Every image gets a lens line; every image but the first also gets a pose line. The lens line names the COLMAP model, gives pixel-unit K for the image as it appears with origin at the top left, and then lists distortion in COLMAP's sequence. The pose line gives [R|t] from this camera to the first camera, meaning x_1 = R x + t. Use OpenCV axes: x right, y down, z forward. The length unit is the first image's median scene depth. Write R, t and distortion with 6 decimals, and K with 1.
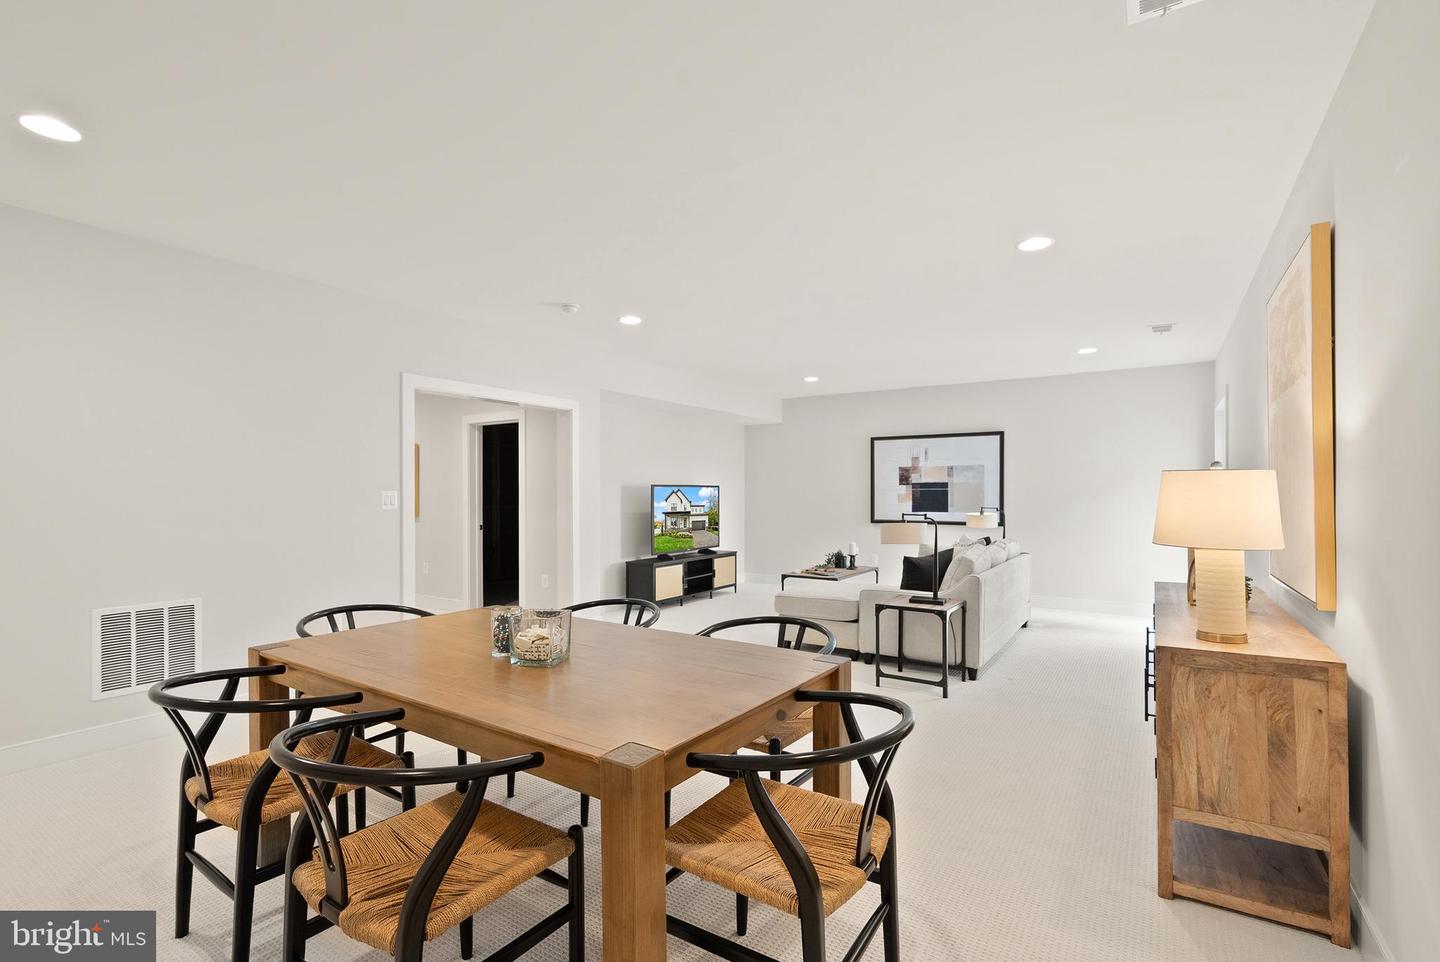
lens RADIAL K [[675.8, 0, 711.7], [0, 675.8, 497.6], [0, 0, 1]] dist [0.001884, 0.000617]
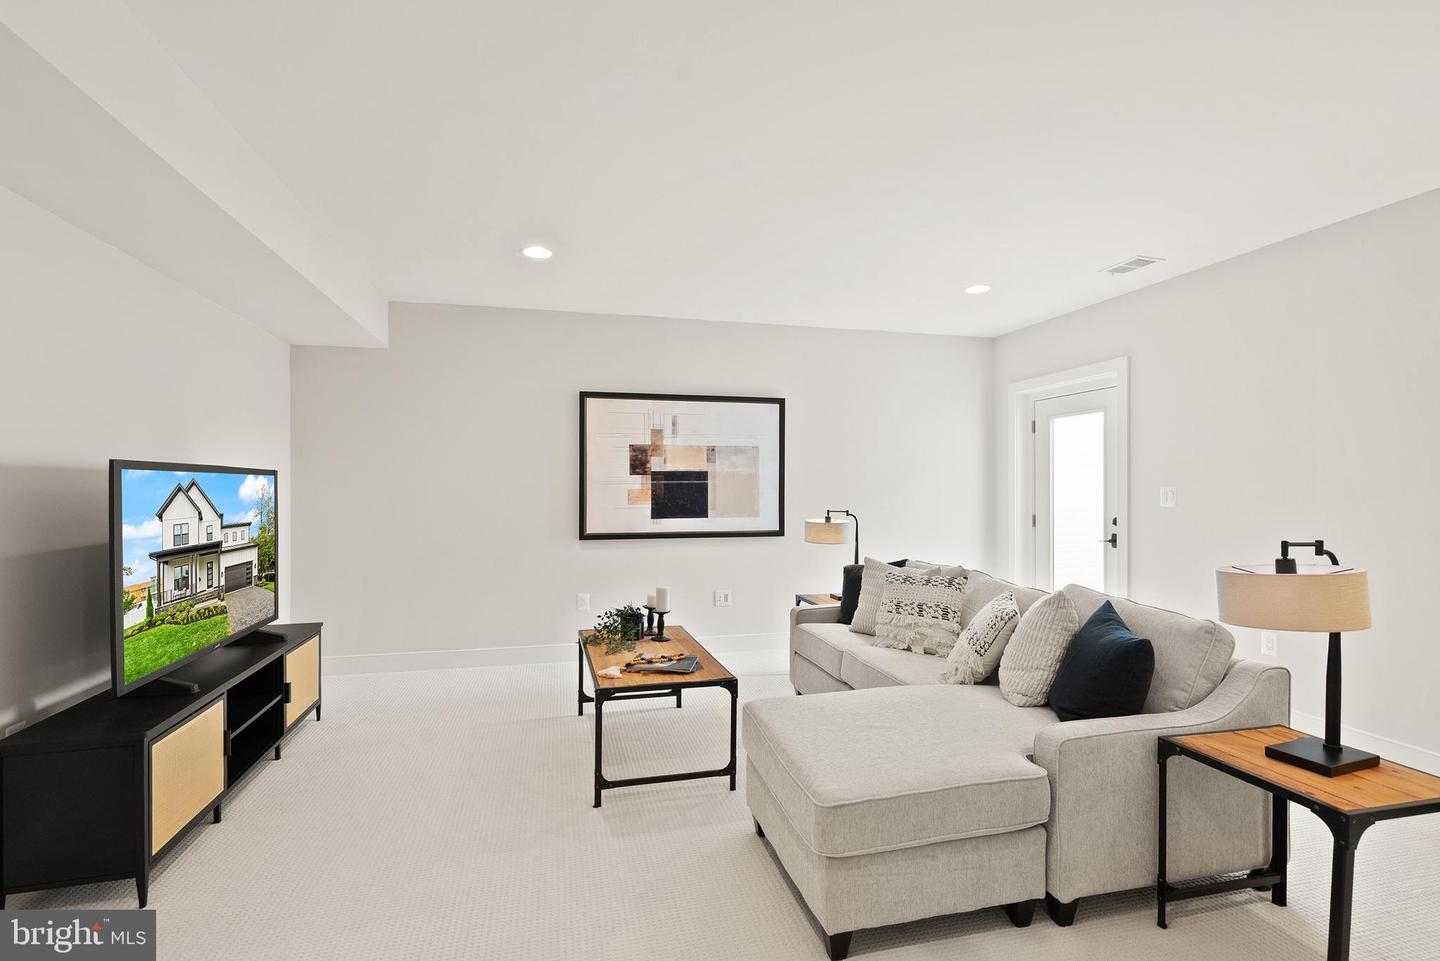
lens RADIAL K [[676.0, 0, 720.0], [0, 676.0, 480.5], [0, 0, 1]] dist [0.001243, 0.000299]
pose [[0.667858, 0.006727, 0.744258, -0.127651], [0.005411, 0.999889, -0.013893, -0.004957], [-0.744269, 0.013306, 0.667747, 0.583116]]
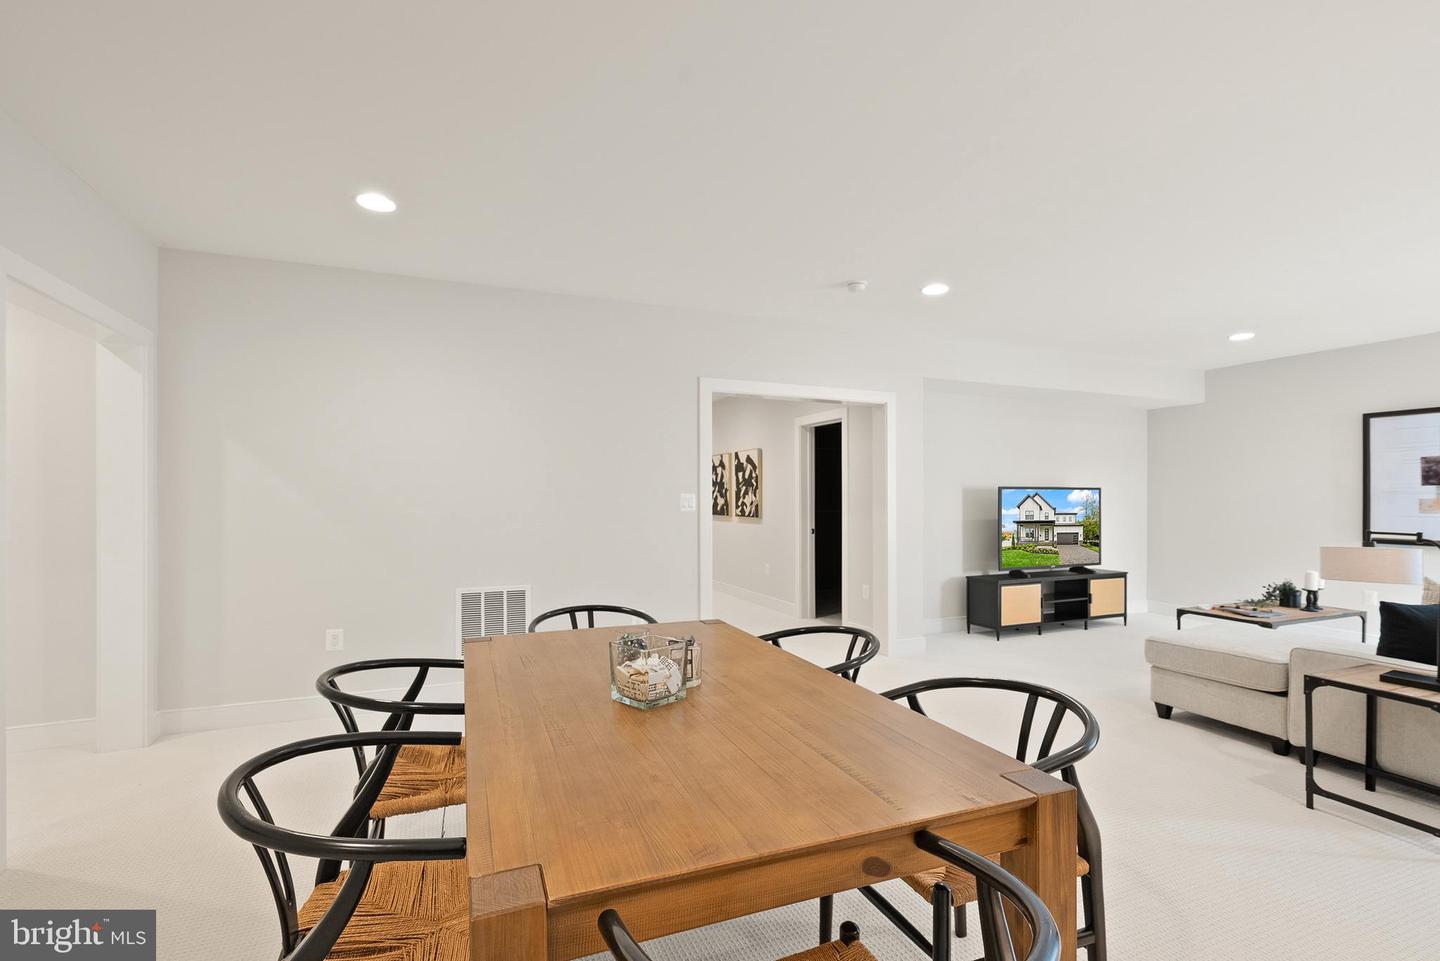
lens RADIAL K [[675.8, 0, 711.7], [0, 675.8, 497.1], [0, 0, 1]] dist [0.001884, 0.000617]
pose [[0.835202, 0.003231, -0.549934, 0.074330], [-0.006700, 0.999968, -0.004300, -0.000130], [0.549902, 0.007276, 0.835197, 0.101555]]
